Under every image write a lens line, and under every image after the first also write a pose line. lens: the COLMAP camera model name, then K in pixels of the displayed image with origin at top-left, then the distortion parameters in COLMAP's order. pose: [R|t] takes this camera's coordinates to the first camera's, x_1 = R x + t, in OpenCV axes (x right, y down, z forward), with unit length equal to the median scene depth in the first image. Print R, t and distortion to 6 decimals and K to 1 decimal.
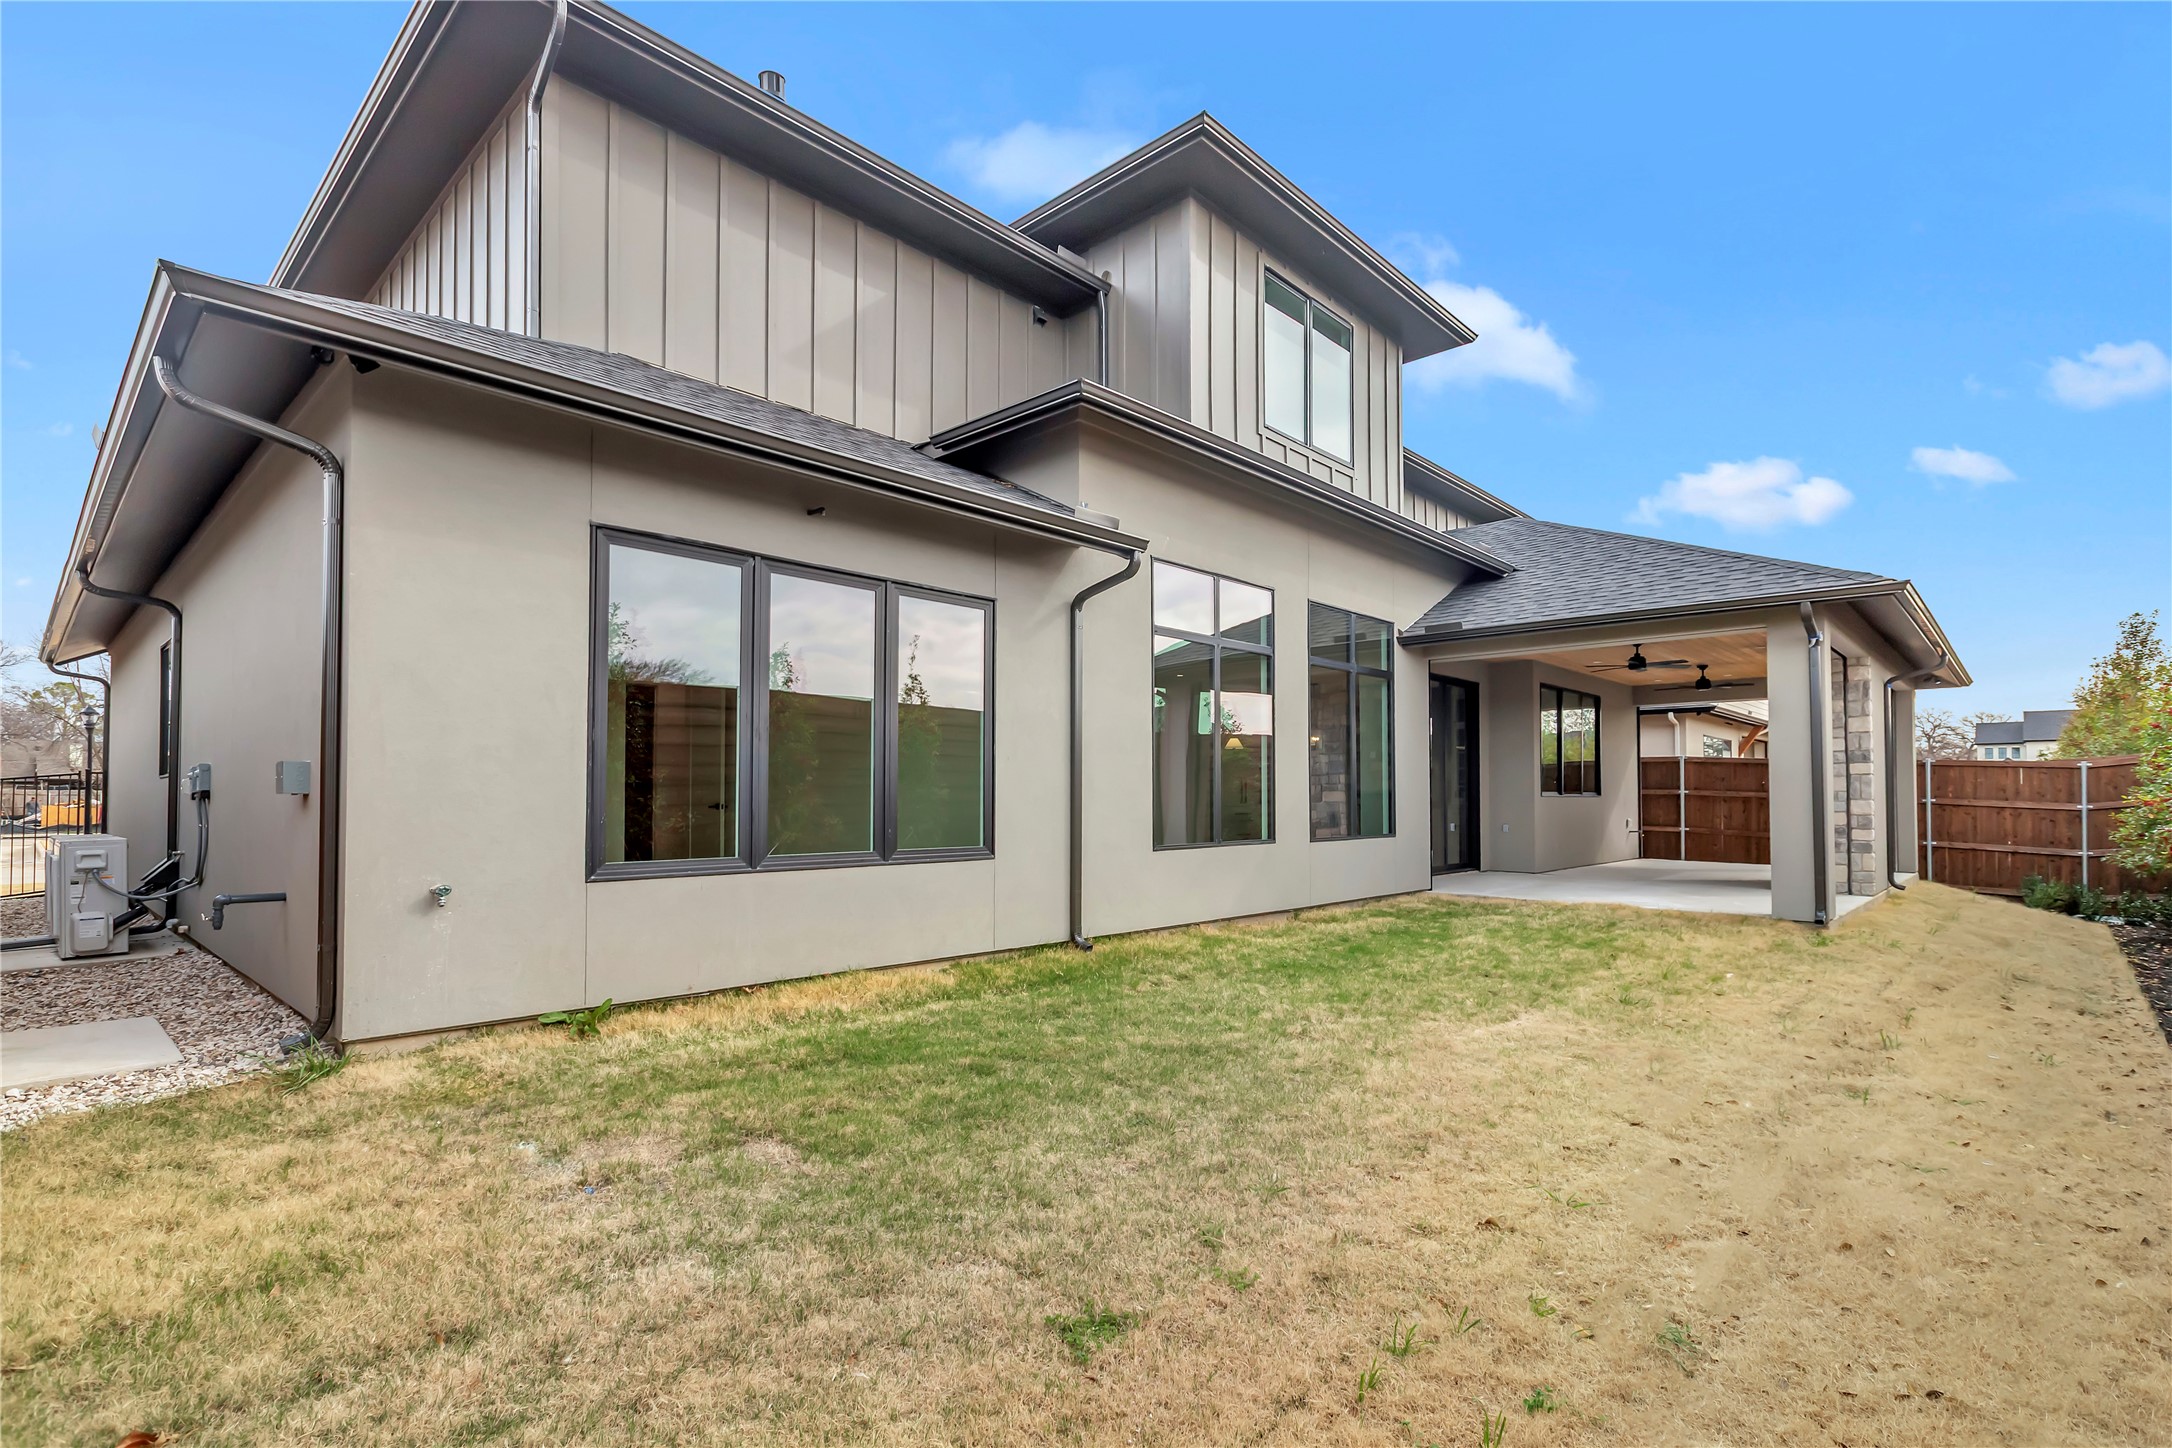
lens RADIAL K [[1030.2, 0, 1078.8], [0, 1030.2, 736.1], [0, 0, 1]] dist [0.000738, 0.000048]
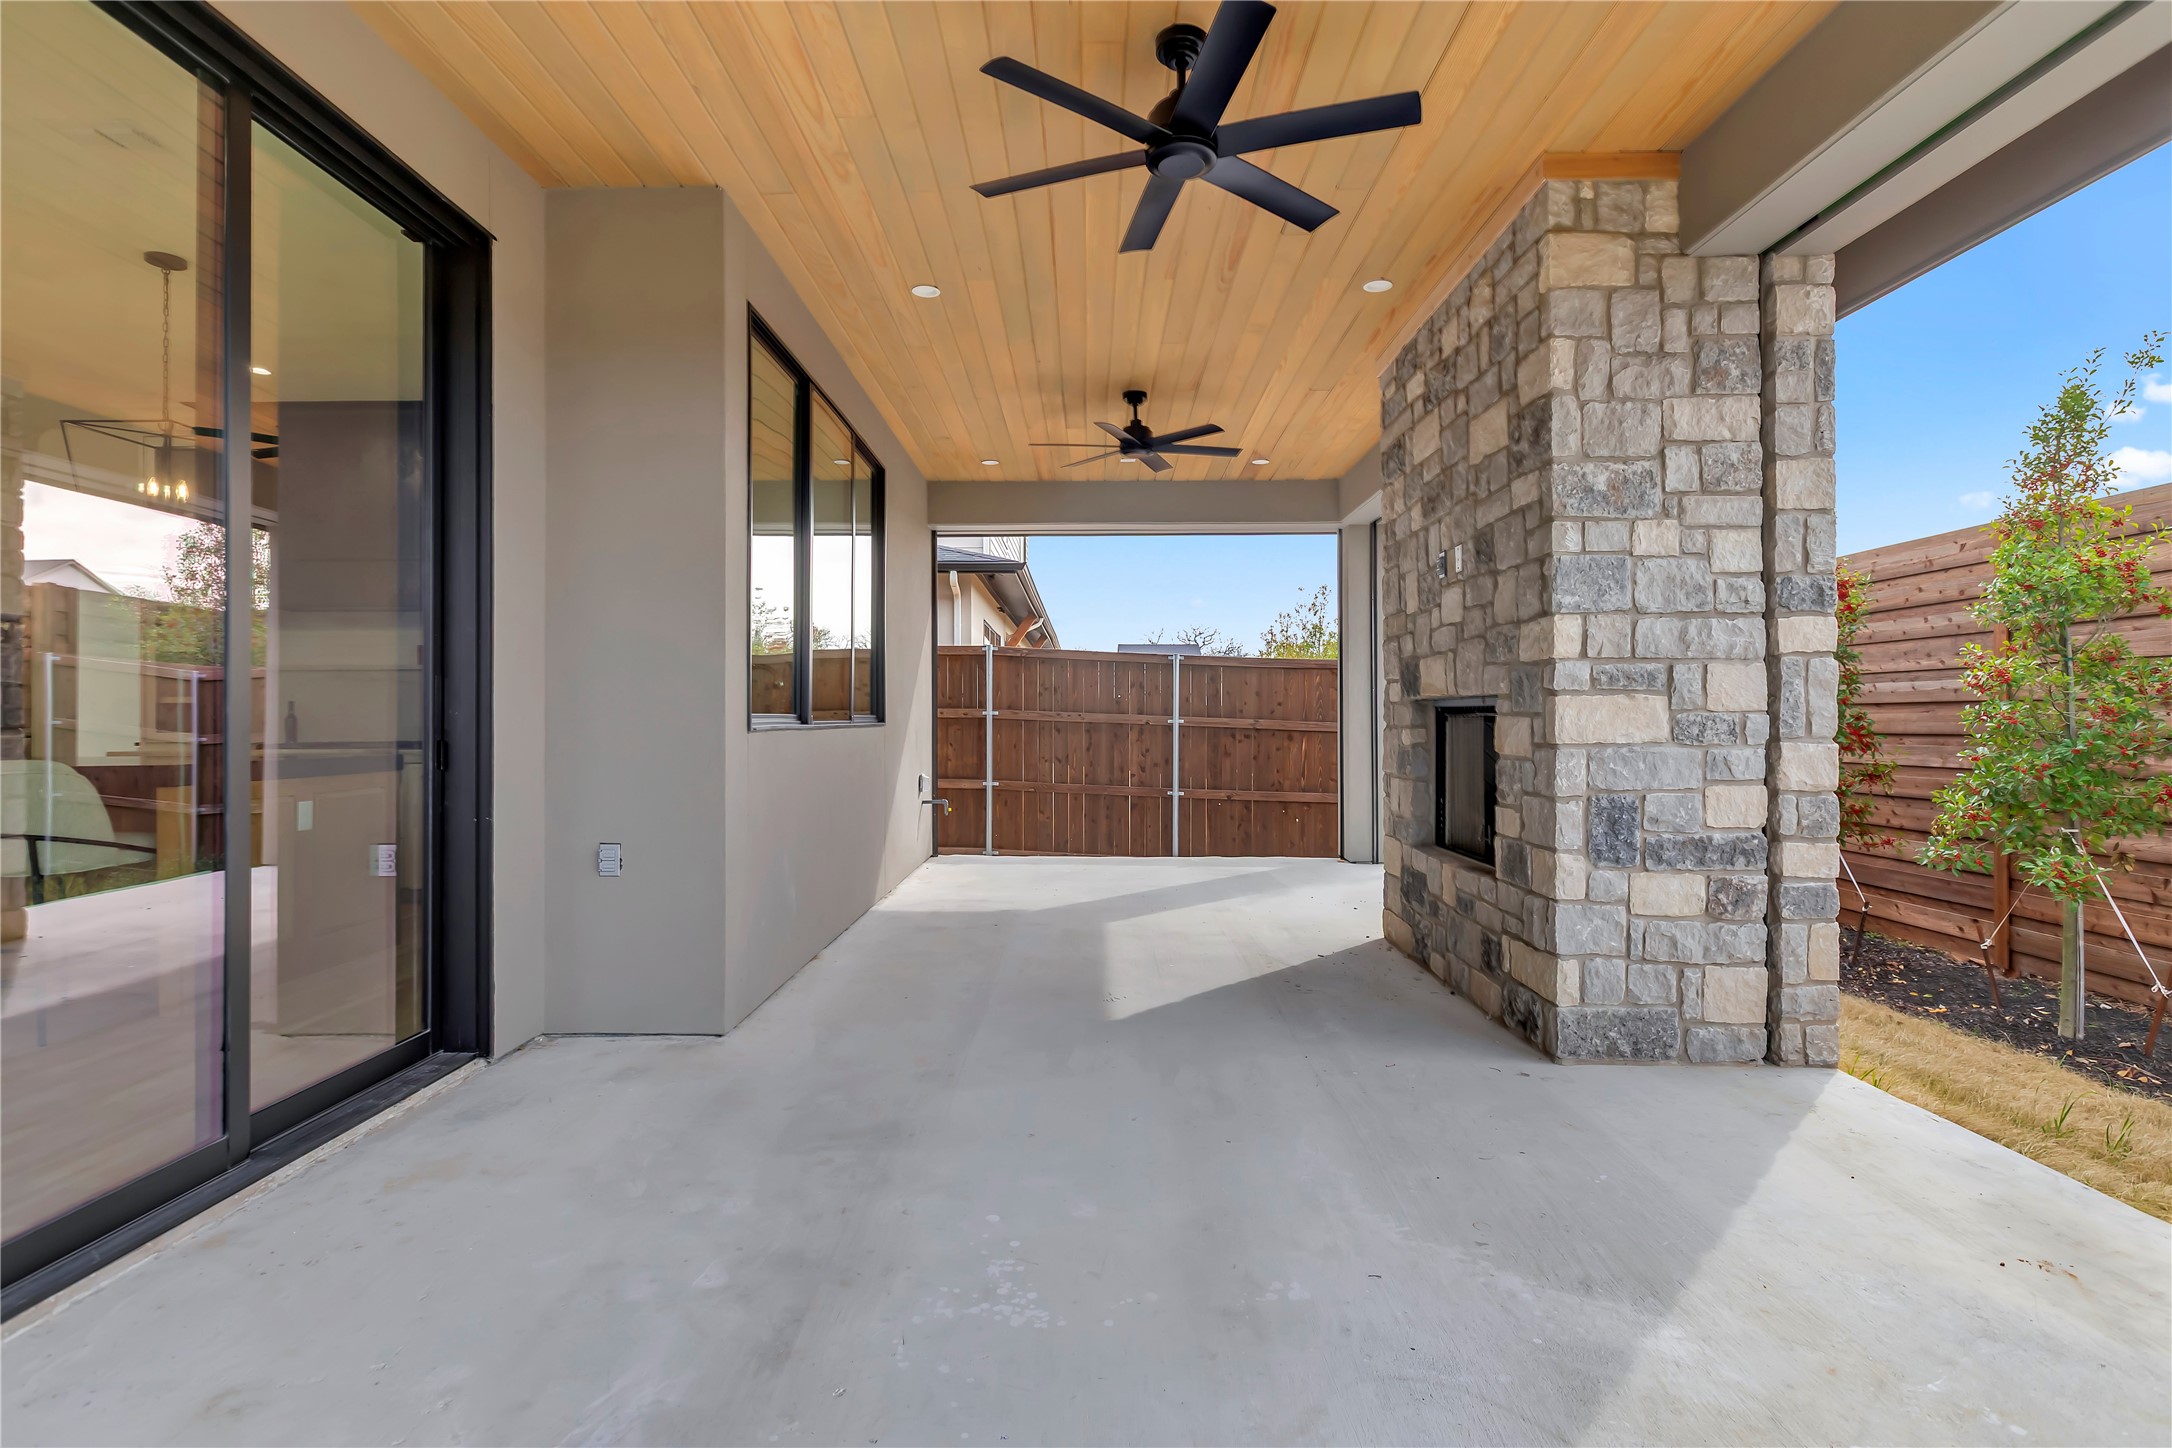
lens RADIAL K [[1030.2, 0, 1078.8], [0, 1030.2, 736.1], [0, 0, 1]] dist [0.000738, 0.000048]
pose [[0.725894, -0.019086, 0.687542, 0.604594], [-0.033914, 0.997406, 0.063493, 0.072809], [-0.686970, -0.069406, 0.723364, 1.382576]]
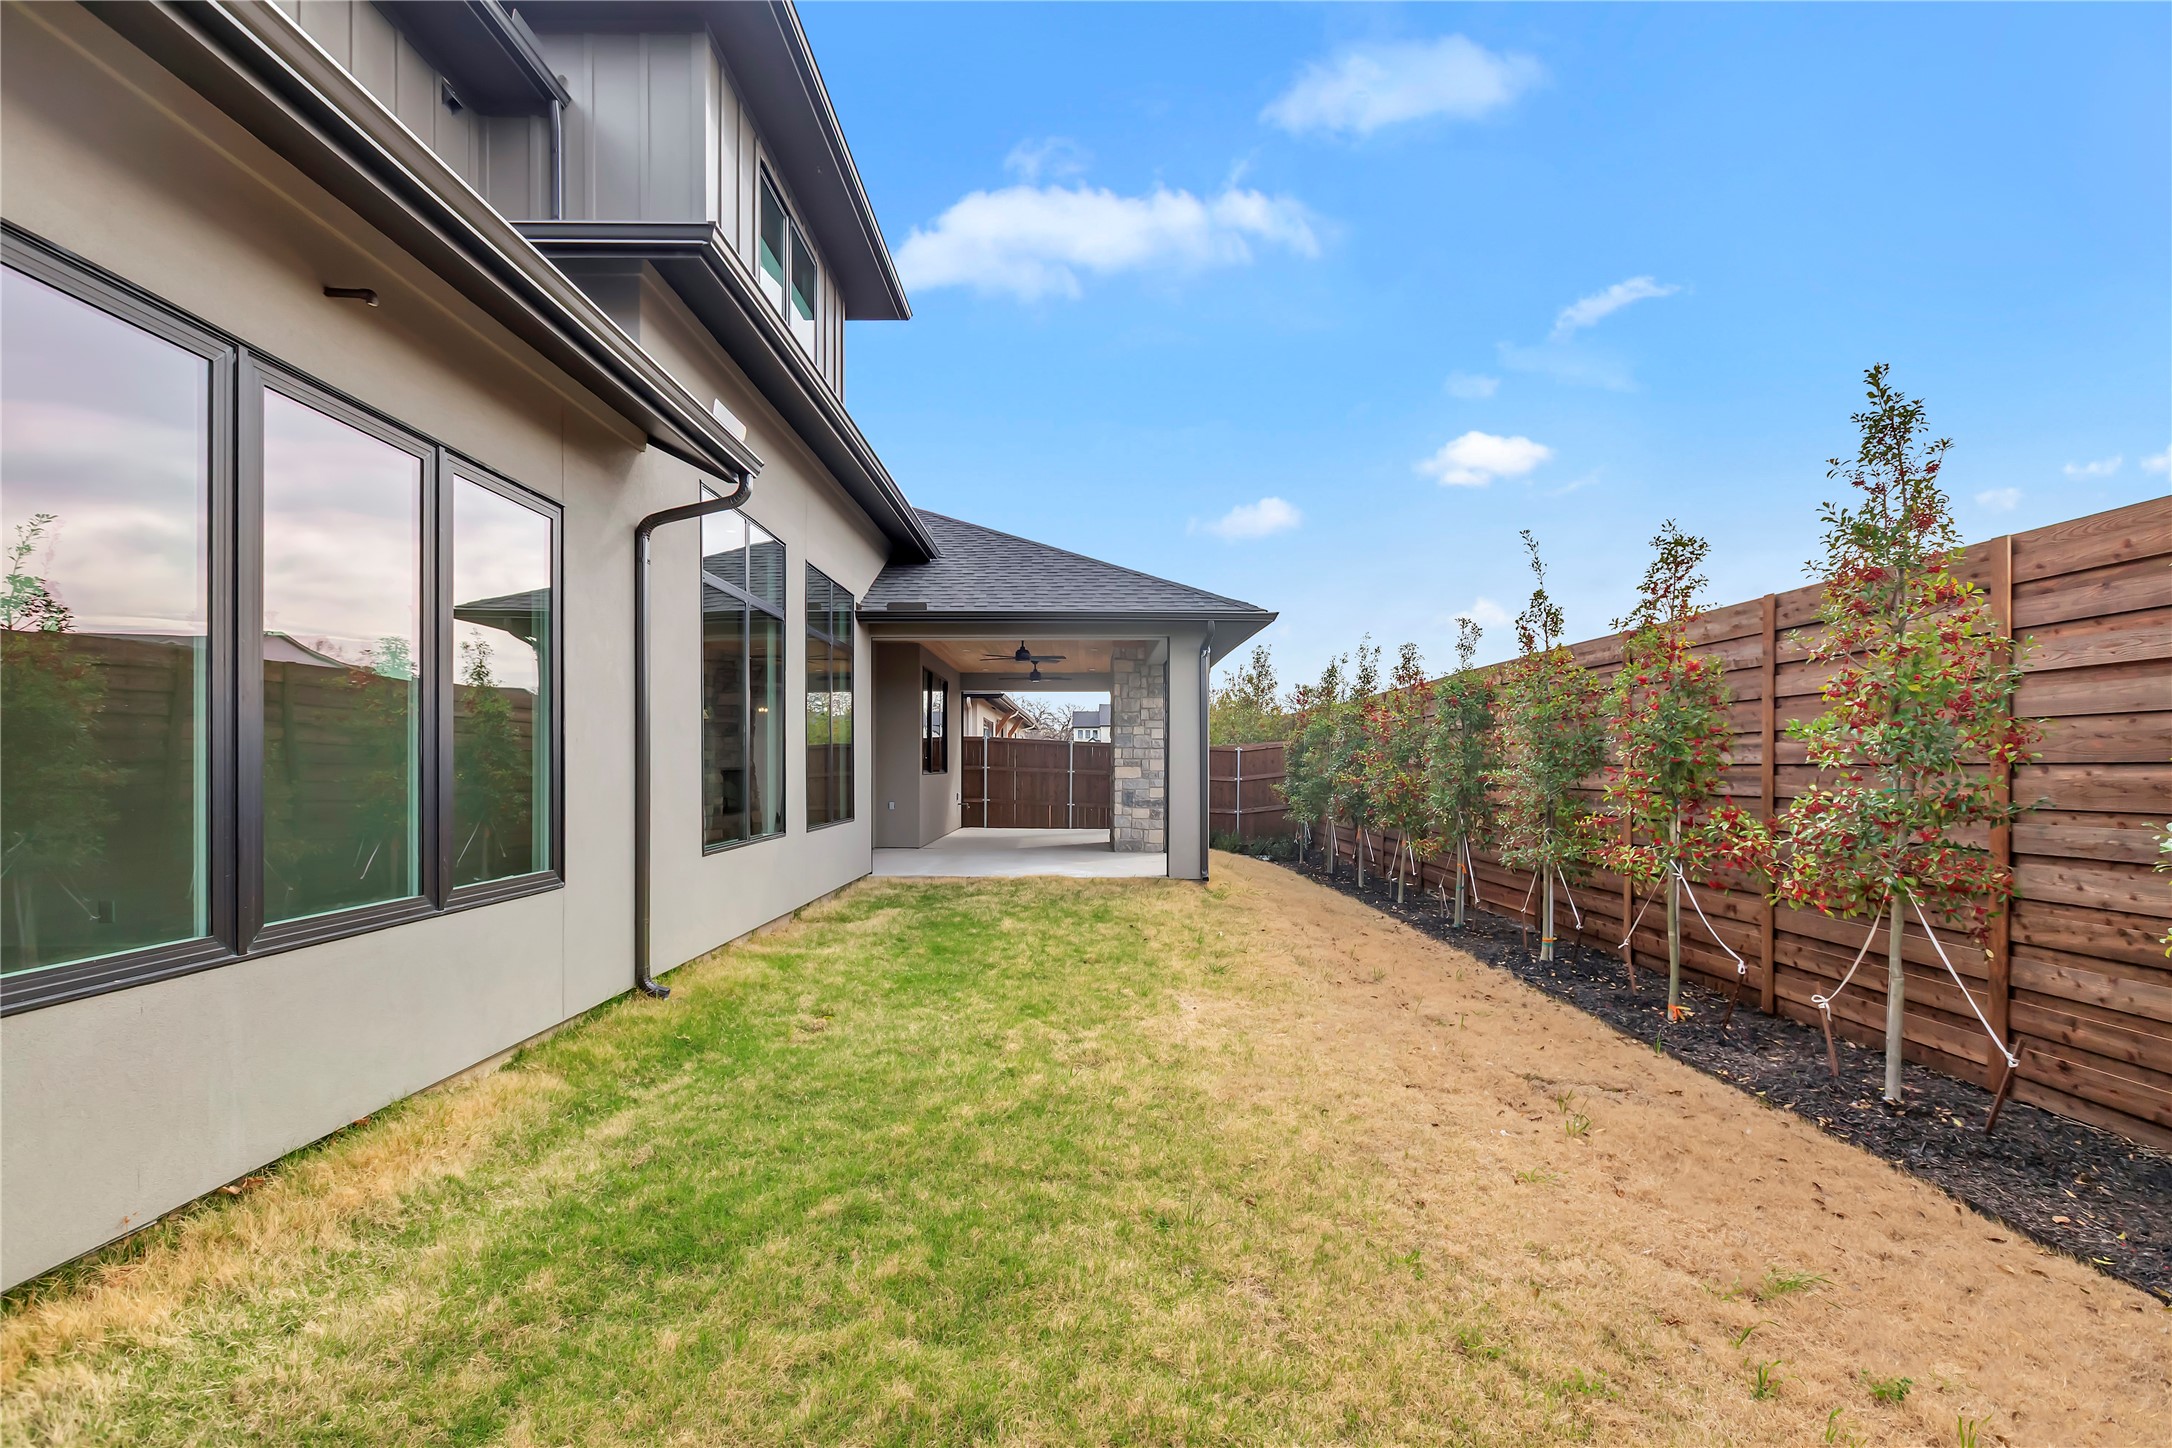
lens RADIAL K [[1011.3, 0, 1084.7], [0, 1011.3, 755.9], [0, 0, 1]] dist [0.002160, -0.000540]
pose [[0.722552, 0.005448, 0.691296, -0.271923], [-0.040381, 0.998594, 0.034338, -0.005203], [-0.690137, -0.052726, 0.721756, 0.258571]]
